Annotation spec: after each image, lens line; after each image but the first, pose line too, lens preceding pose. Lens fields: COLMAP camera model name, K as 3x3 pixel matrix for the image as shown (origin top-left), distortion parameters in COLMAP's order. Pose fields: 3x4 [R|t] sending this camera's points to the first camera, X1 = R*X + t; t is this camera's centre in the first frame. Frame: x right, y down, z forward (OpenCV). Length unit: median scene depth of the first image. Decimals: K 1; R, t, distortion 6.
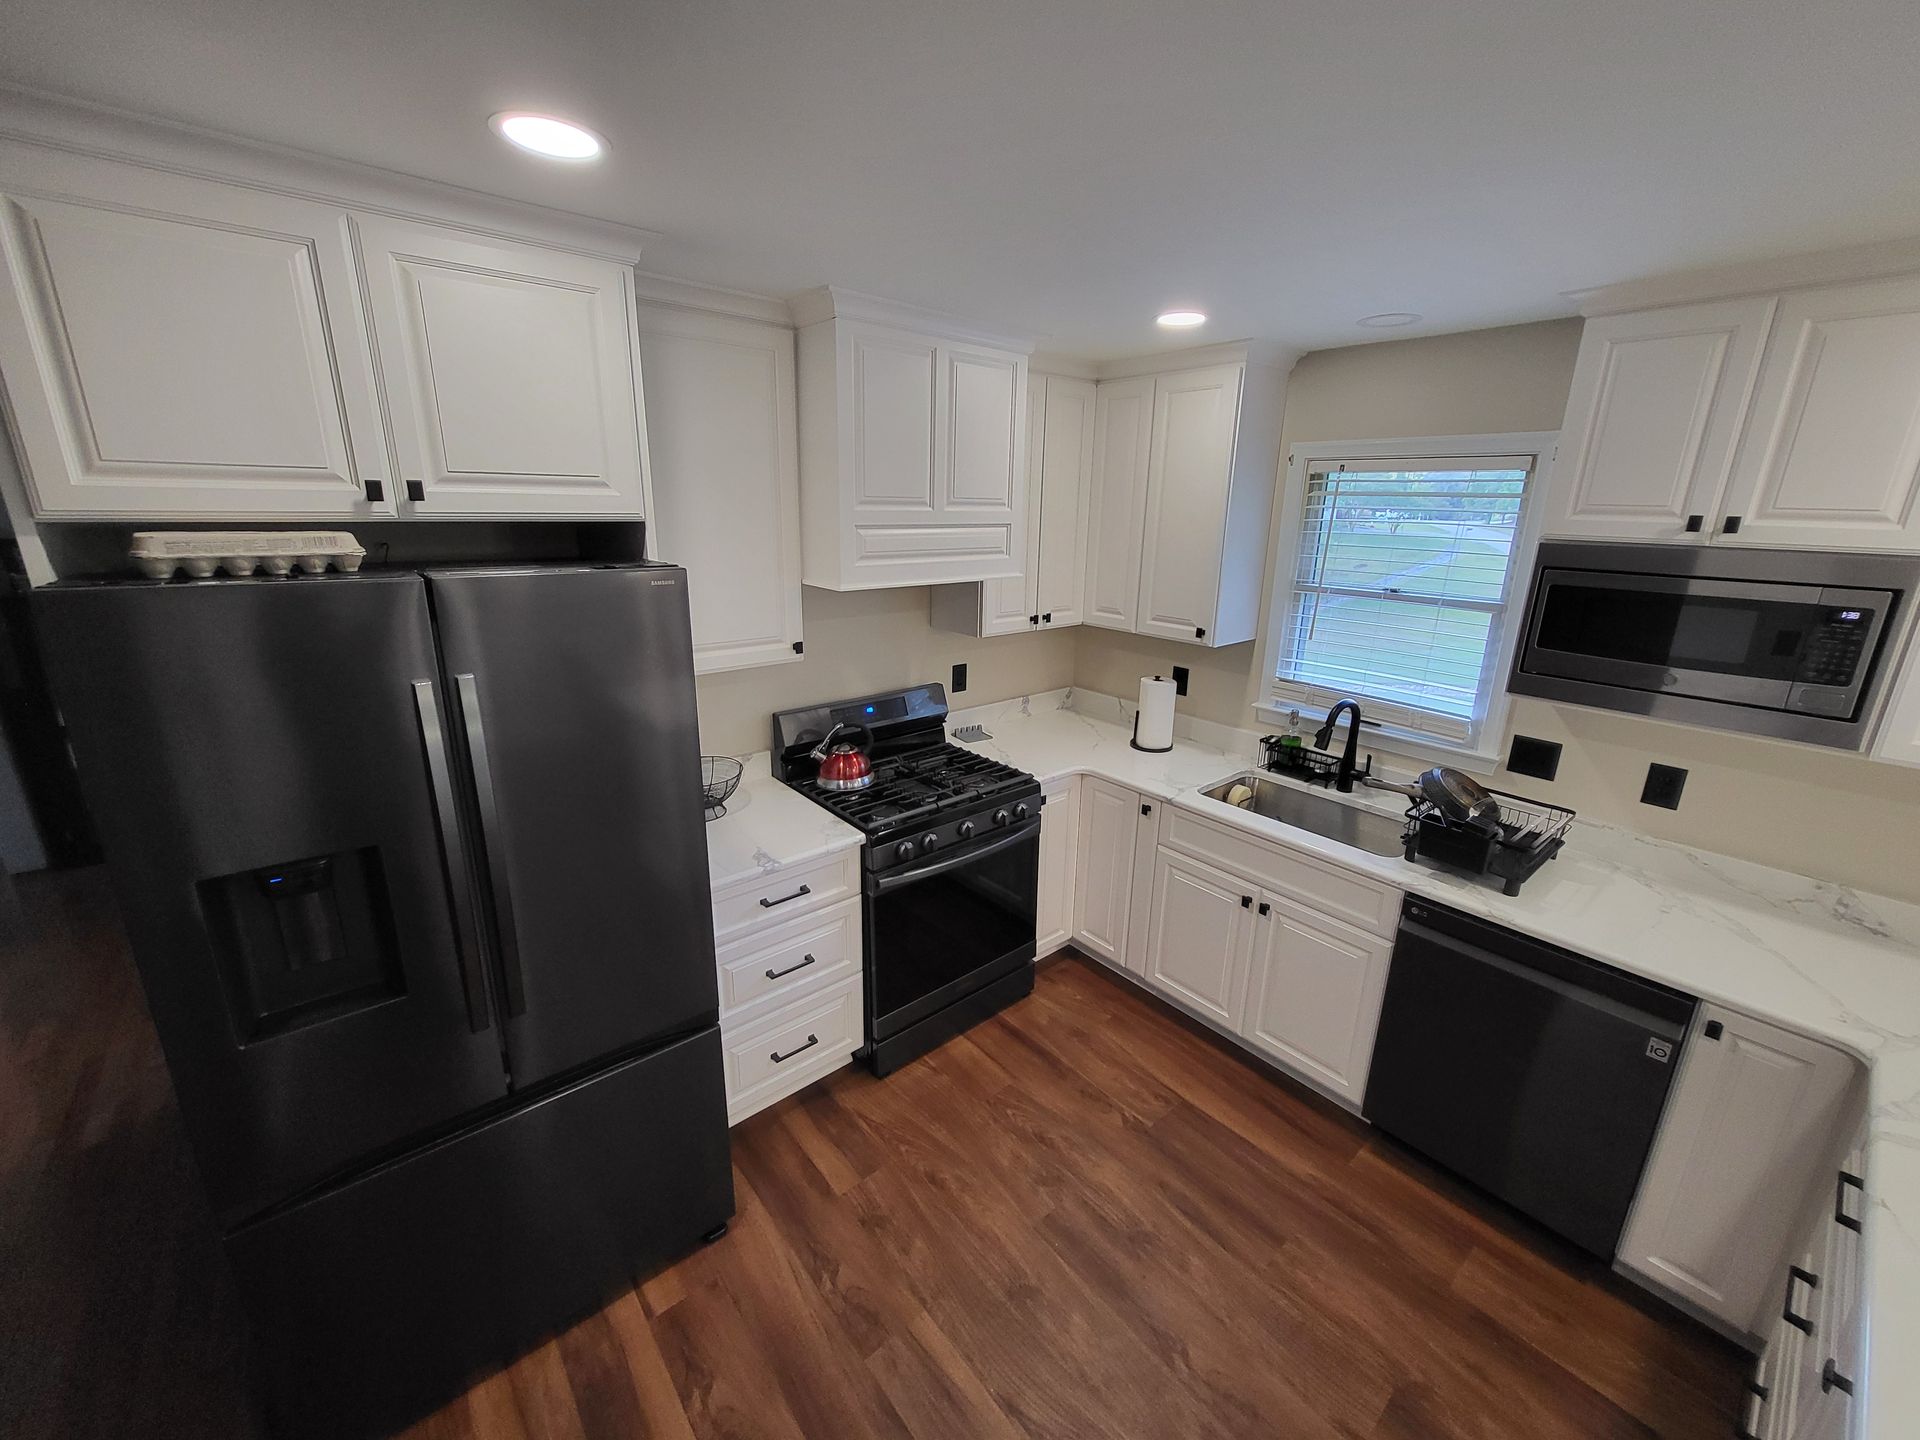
lens RADIAL K [[752.8, 0, 960.7], [0, 752.8, 711.0], [0, 0, 1]] dist [-0.000031, -0.000996]
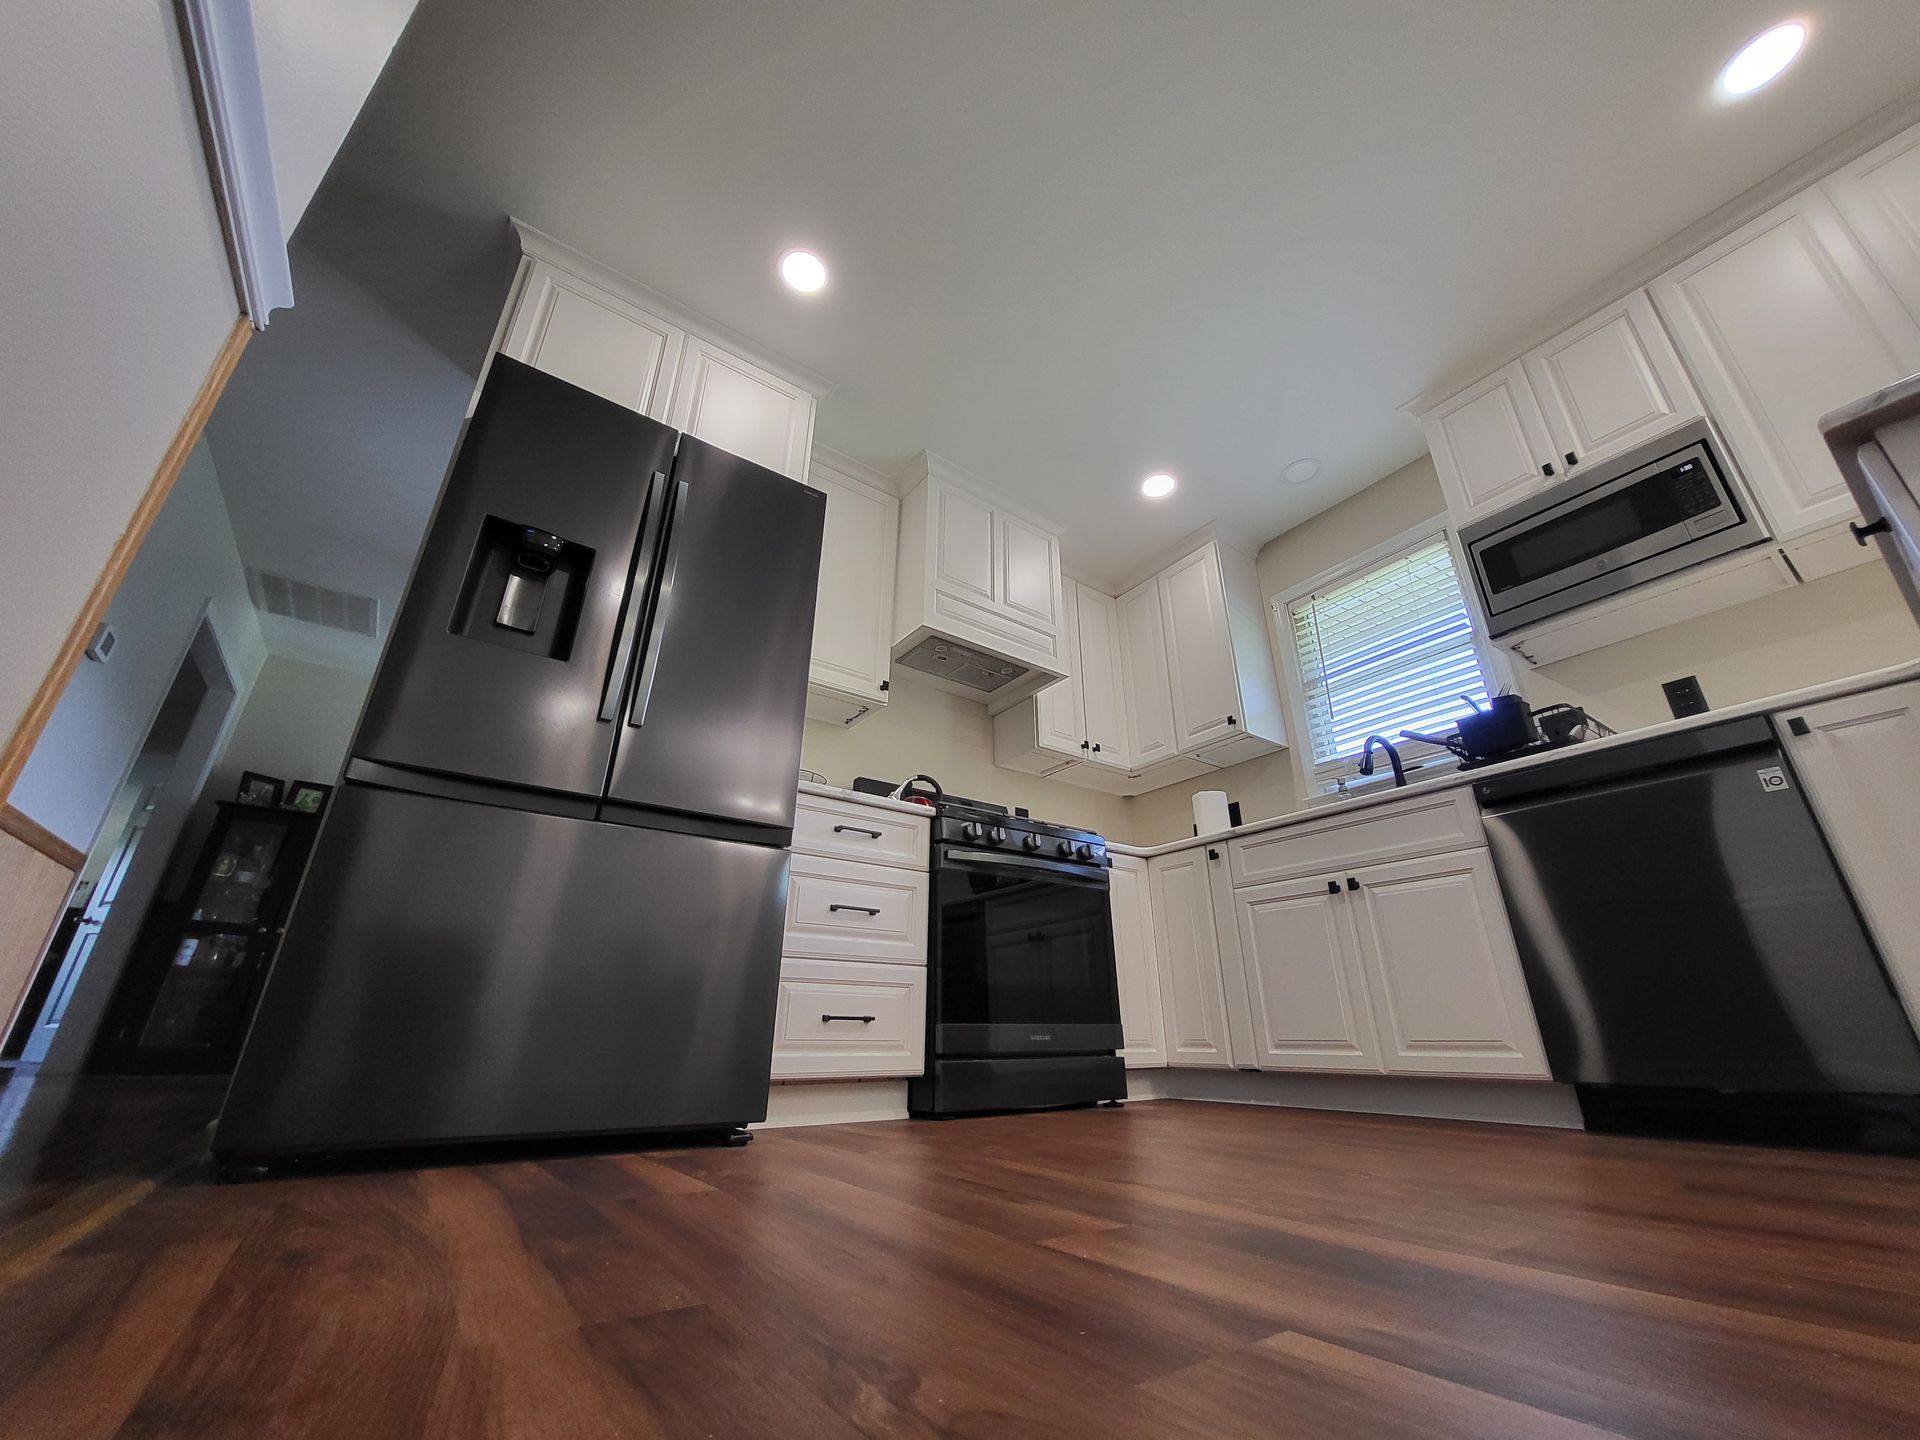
lens RADIAL K [[752.8, 0, 961.1], [0, 752.8, 713.8], [0, 0, 1]] dist [-0.000031, -0.000996]
pose [[0.996695, -0.044482, -0.067967, -0.013832], [-0.008587, 0.774341, -0.632710, 0.789974], [0.080774, 0.631203, 0.771400, 0.110461]]
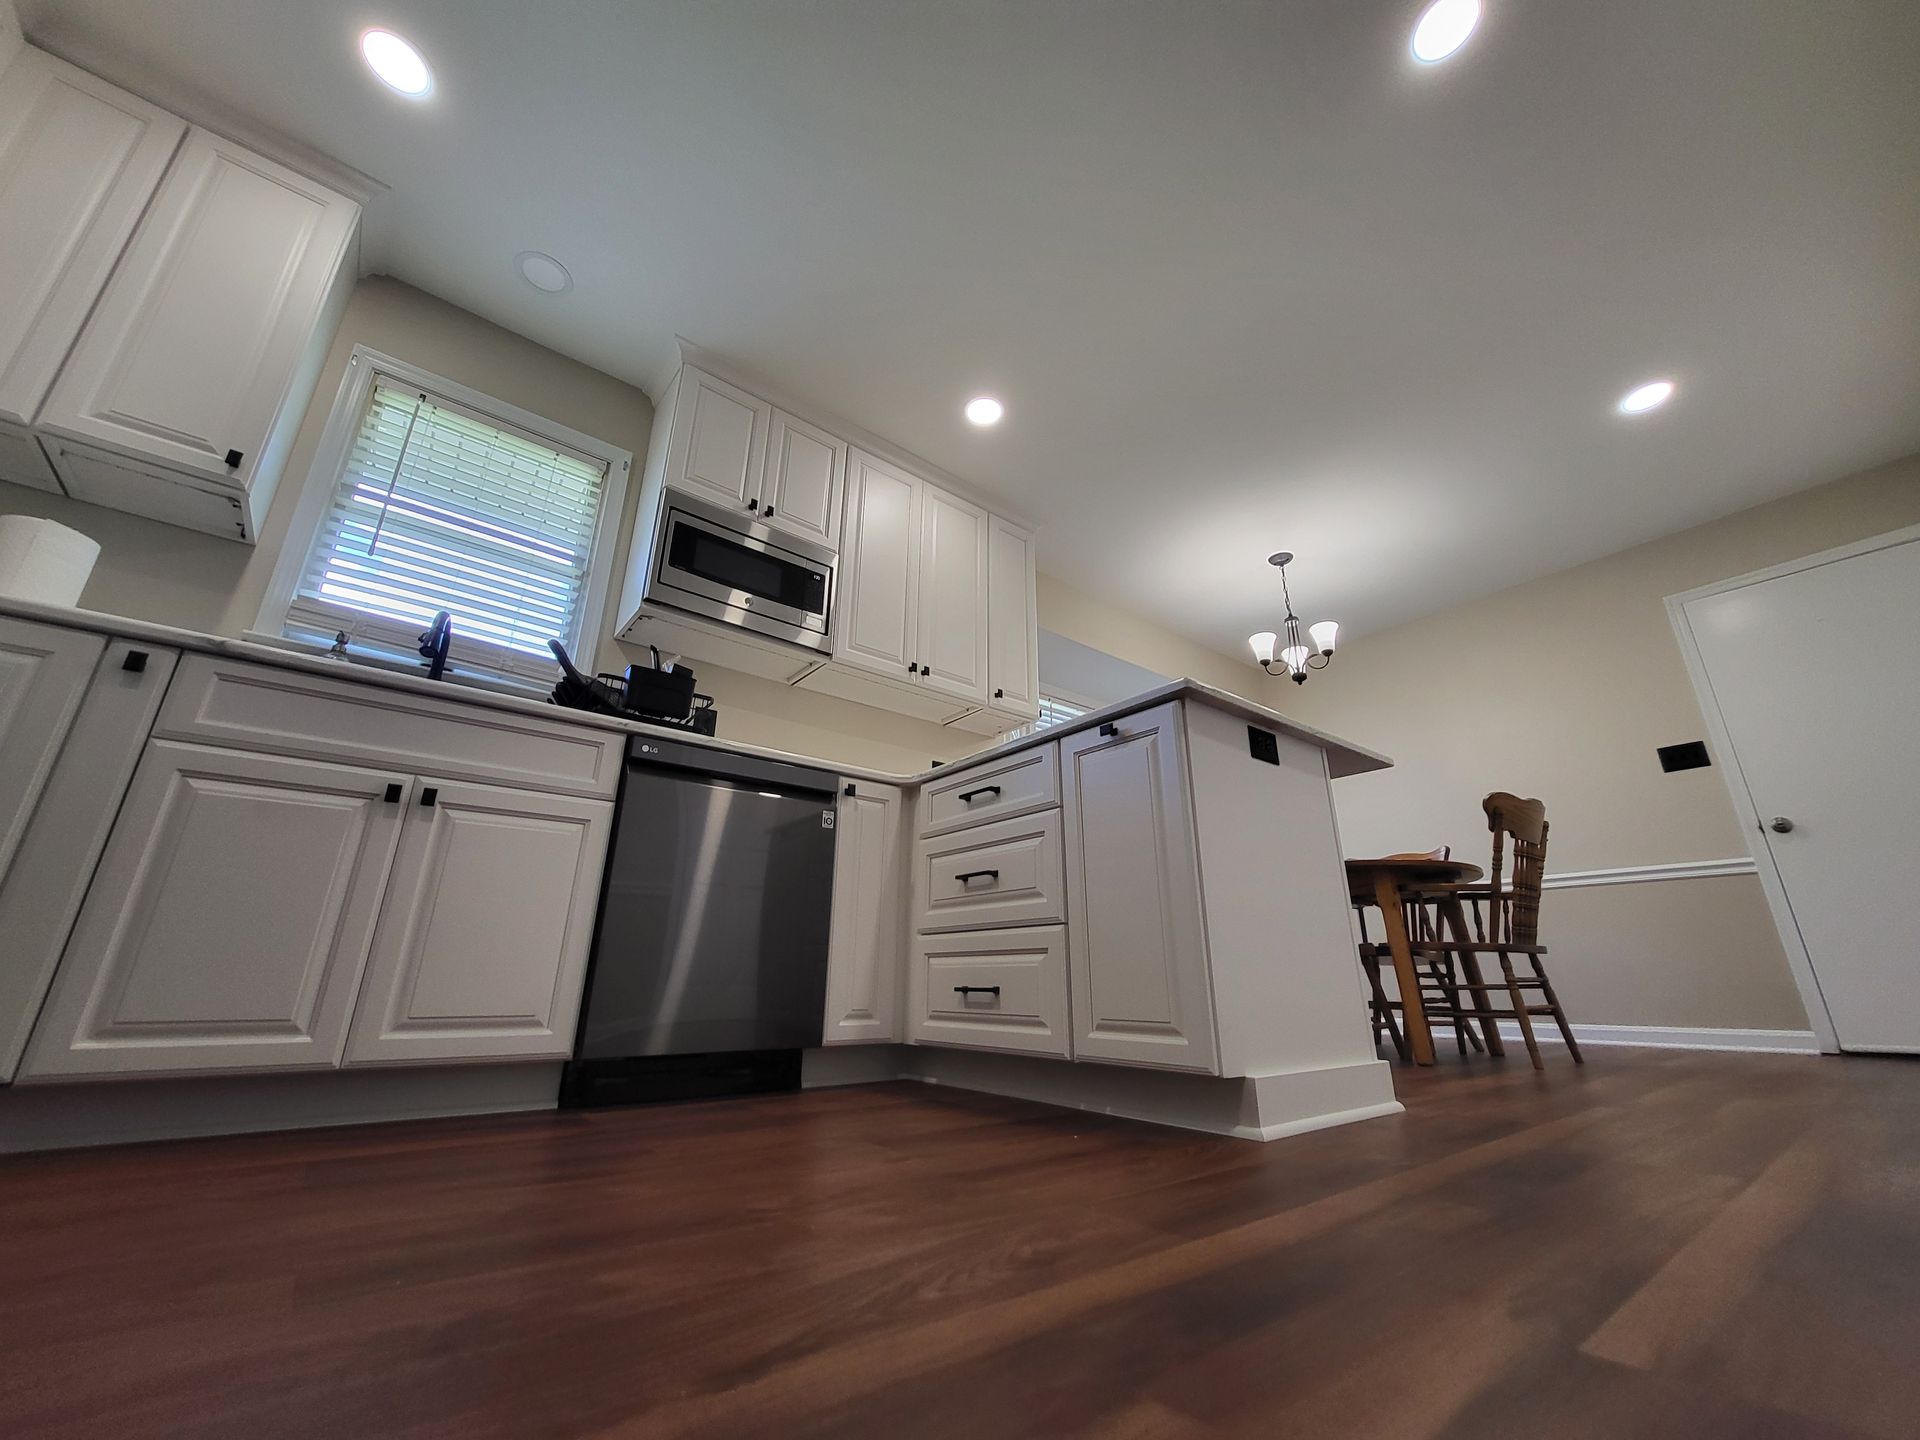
lens RADIAL K [[752.8, 0, 969.9], [0, 752.8, 709.2], [0, 0, 1]] dist [-0.000031, -0.000996]
pose [[0.018438, 0.327619, 0.944630, -0.267001], [0.270230, 0.907995, -0.320188, 0.601426], [-0.962619, 0.261171, -0.071791, 0.645529]]
